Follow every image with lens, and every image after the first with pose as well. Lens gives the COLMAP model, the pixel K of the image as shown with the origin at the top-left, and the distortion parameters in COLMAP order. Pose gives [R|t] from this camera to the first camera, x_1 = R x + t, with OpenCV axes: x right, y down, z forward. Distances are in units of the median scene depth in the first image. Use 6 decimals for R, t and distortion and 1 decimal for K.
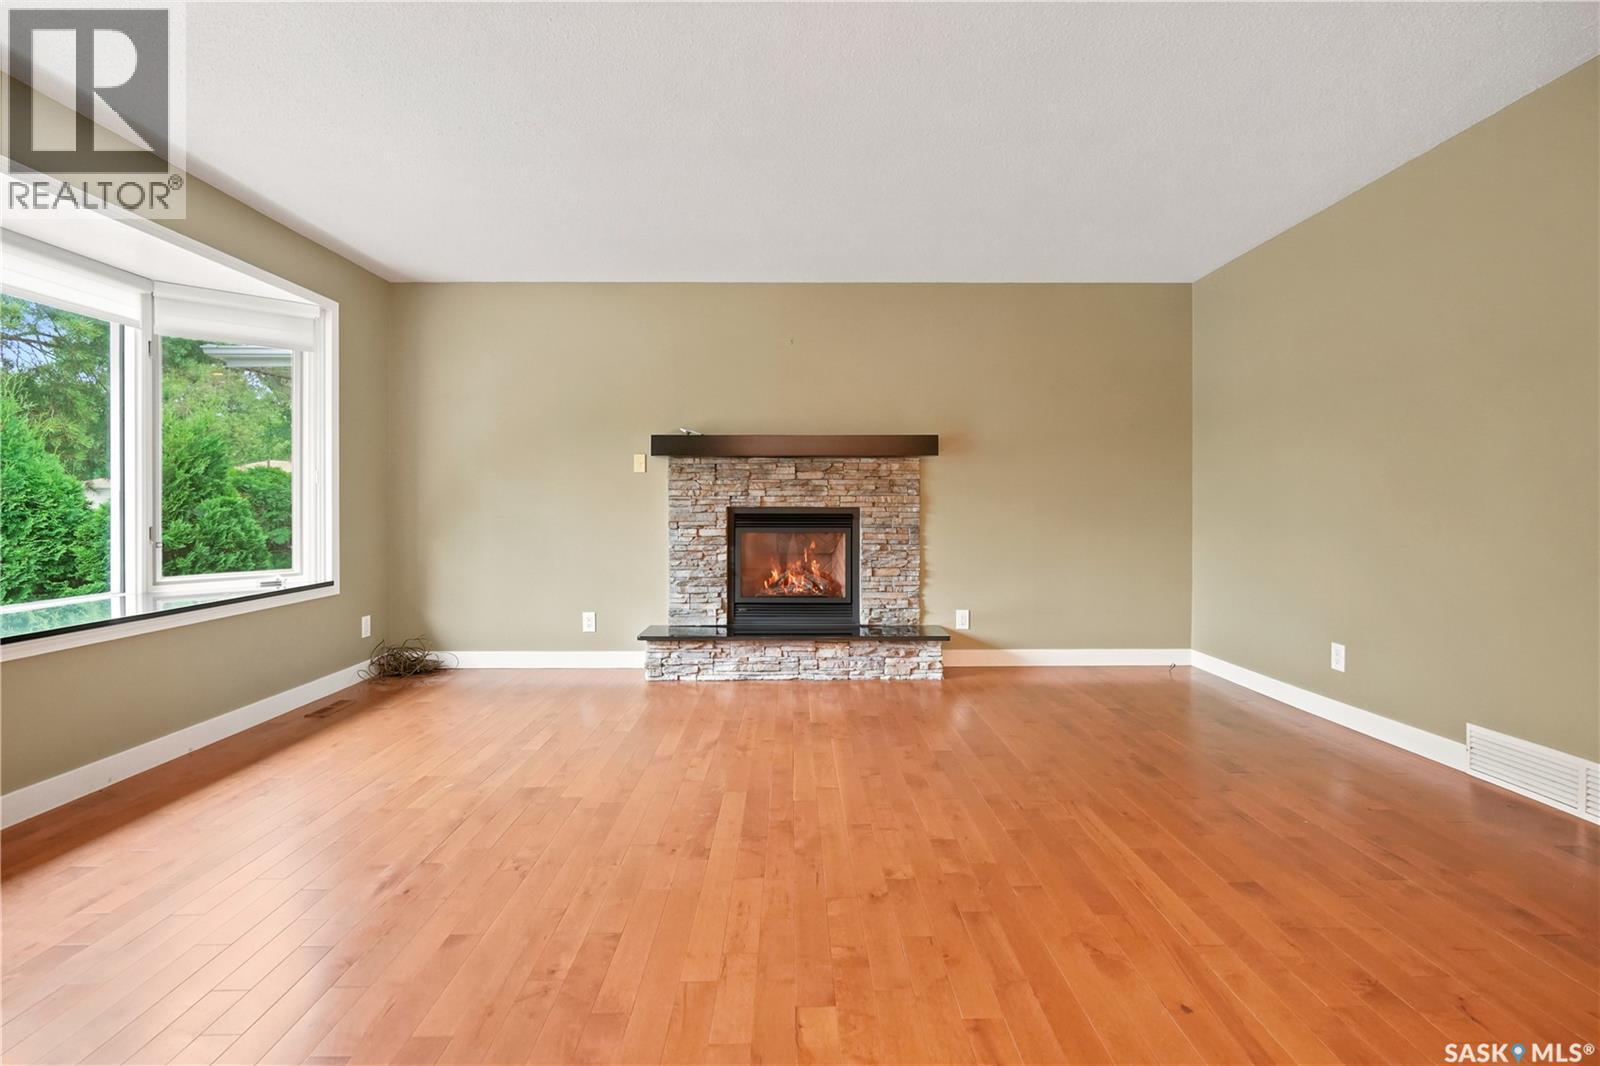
lens RADIAL K [[738.2, 0, 797.8], [0, 738.2, 508.4], [0, 0, 1]] dist [-0.000279, 0.001066]
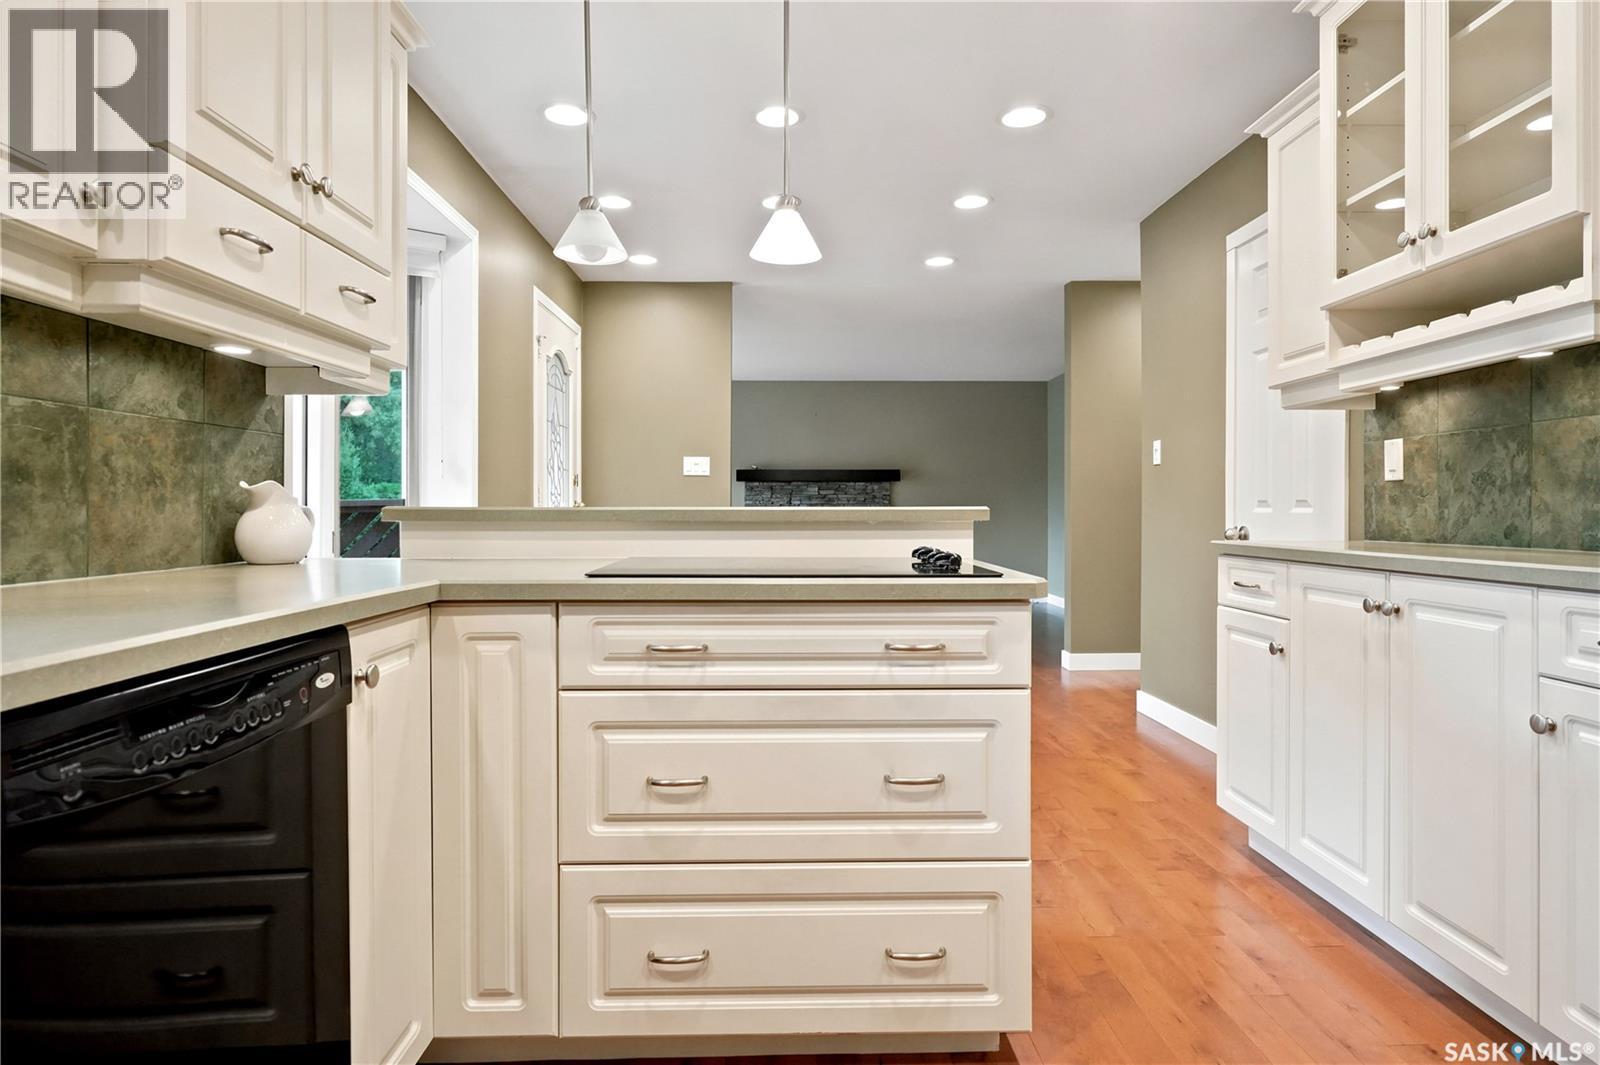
lens RADIAL K [[887.3, 0, 803.1], [0, 887.3, 511.1], [0, 0, 1]] dist [0.001859, 0.000892]
pose [[0.999917, 0.001065, 0.012820, -0.065204], [-0.001059, 0.999999, -0.000441, 0.000191], [-0.012820, 0.000427, 0.999918, -1.078446]]
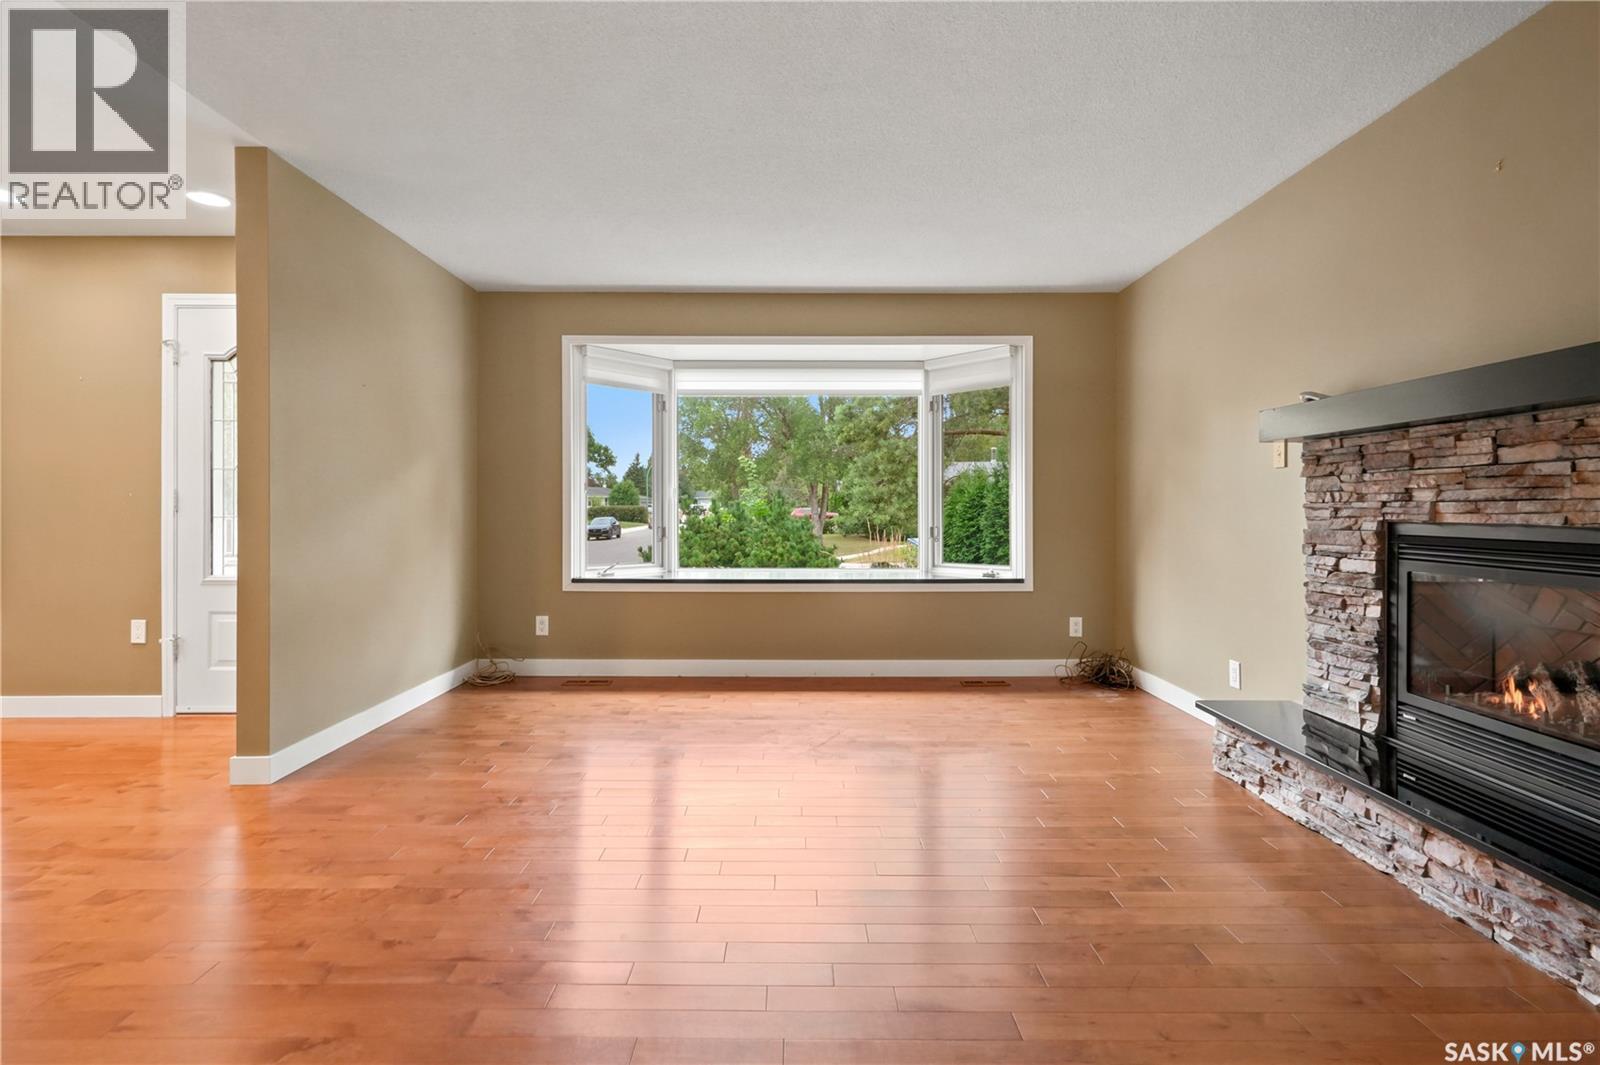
lens RADIAL K [[738.2, 0, 797.8], [0, 738.2, 507.9], [0, 0, 1]] dist [-0.000279, 0.001066]
pose [[-0.008057, 0.001350, -0.999967, 0.458530], [-0.003316, 0.999994, 0.001377, -0.011518], [0.999962, 0.003327, -0.008053, 0.571964]]
